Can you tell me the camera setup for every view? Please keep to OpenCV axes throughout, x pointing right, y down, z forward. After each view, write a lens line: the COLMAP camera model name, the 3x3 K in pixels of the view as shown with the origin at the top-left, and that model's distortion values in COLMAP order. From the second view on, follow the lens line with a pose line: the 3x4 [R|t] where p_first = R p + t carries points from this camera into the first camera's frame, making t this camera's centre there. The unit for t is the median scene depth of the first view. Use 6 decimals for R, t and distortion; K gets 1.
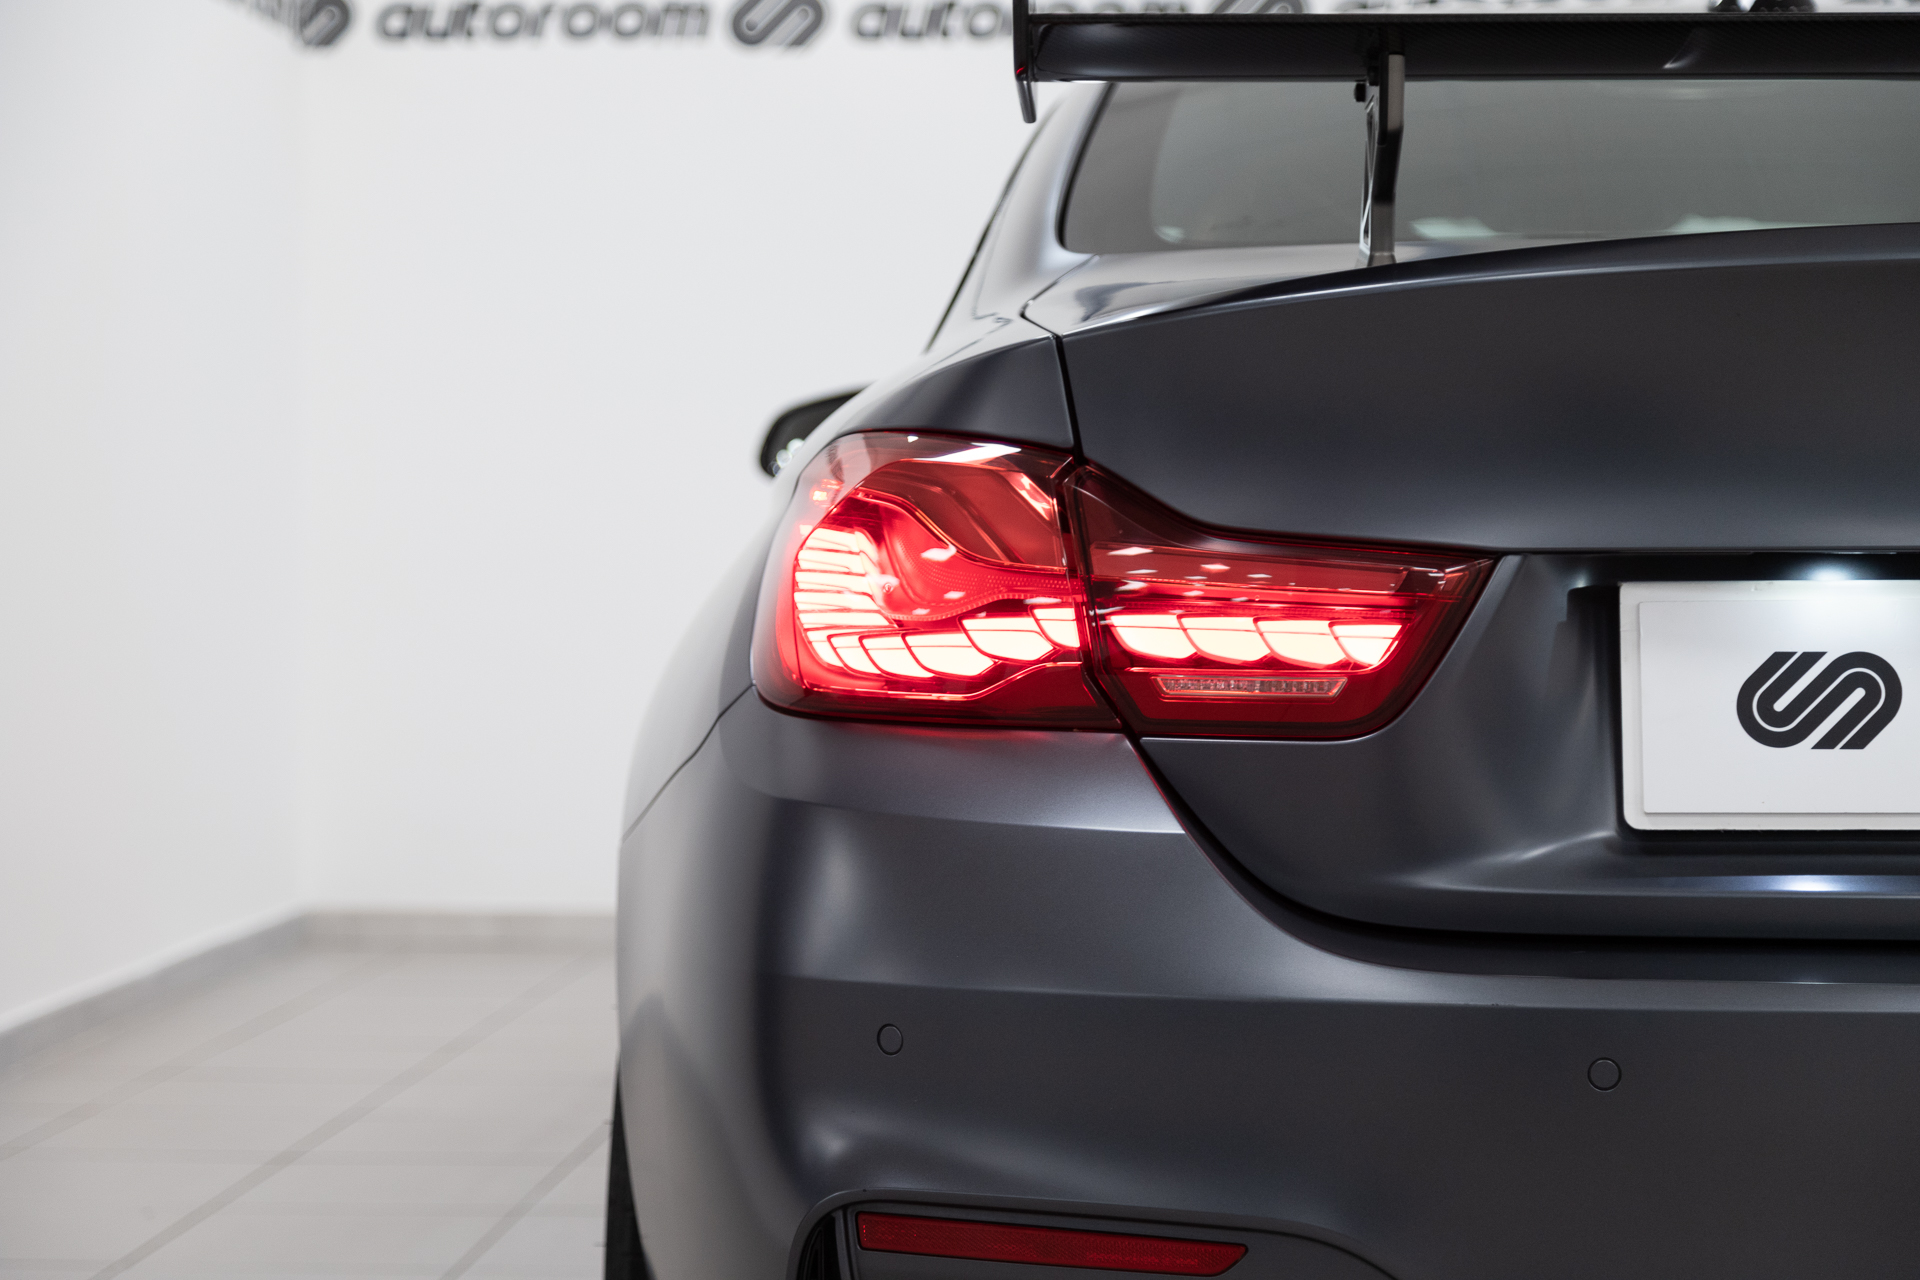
lens RADIAL K [[4029.0, 0, 960.0], [0, 4029.0, 640.0], [0, 0, 1]] dist [0.041957, 0.259091]
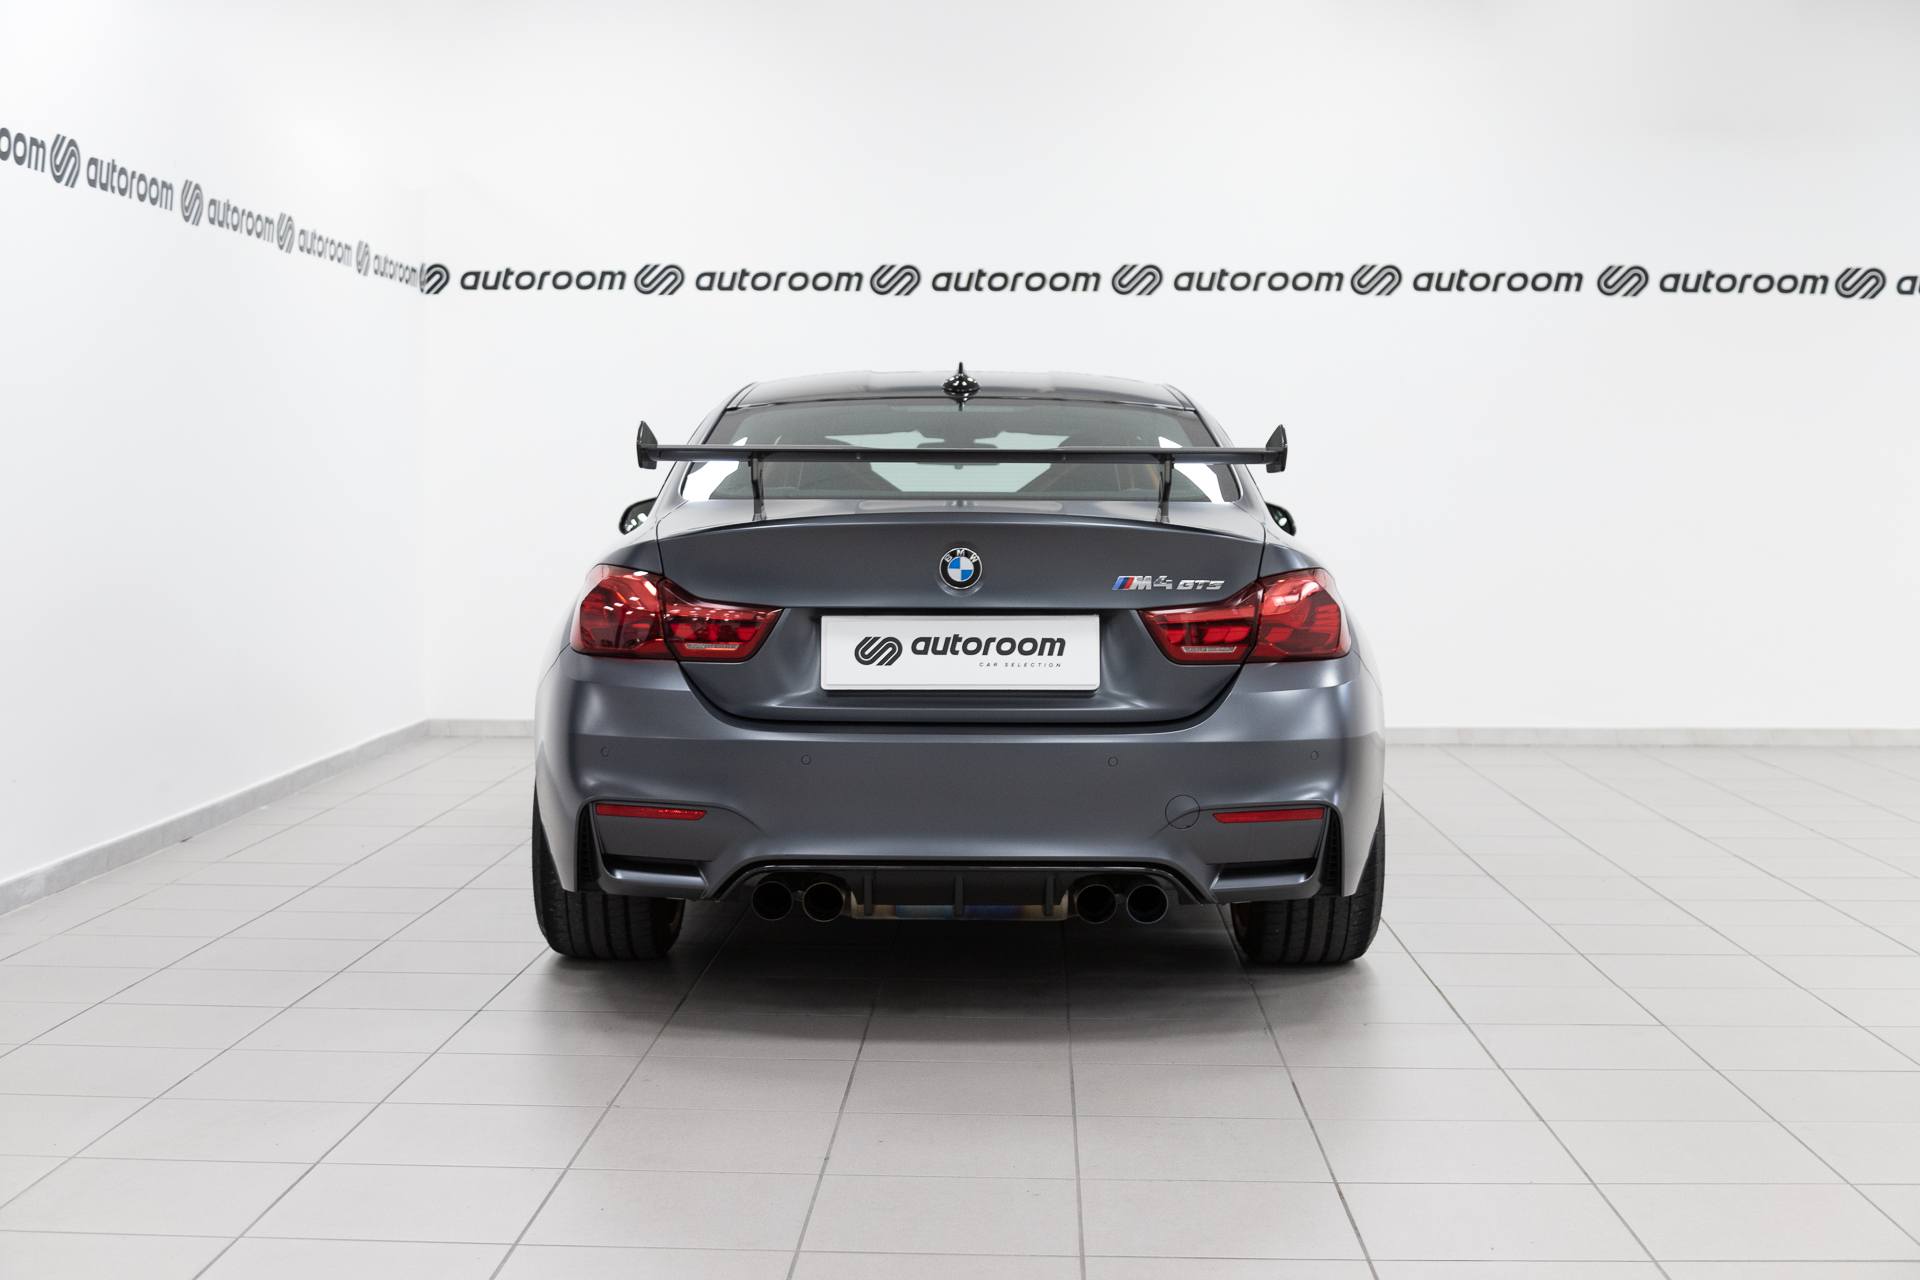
lens RADIAL K [[2511.7, 0, 960.0], [0, 2511.7, 640.0], [0, 0, 1]] dist [-0.034551, 0.002798]
pose [[0.998737, -0.000652, 0.050249, 0.166822], [-0.000999, 0.999461, 0.032815, -0.061067], [-0.050243, -0.032824, 0.998197, -1.066428]]
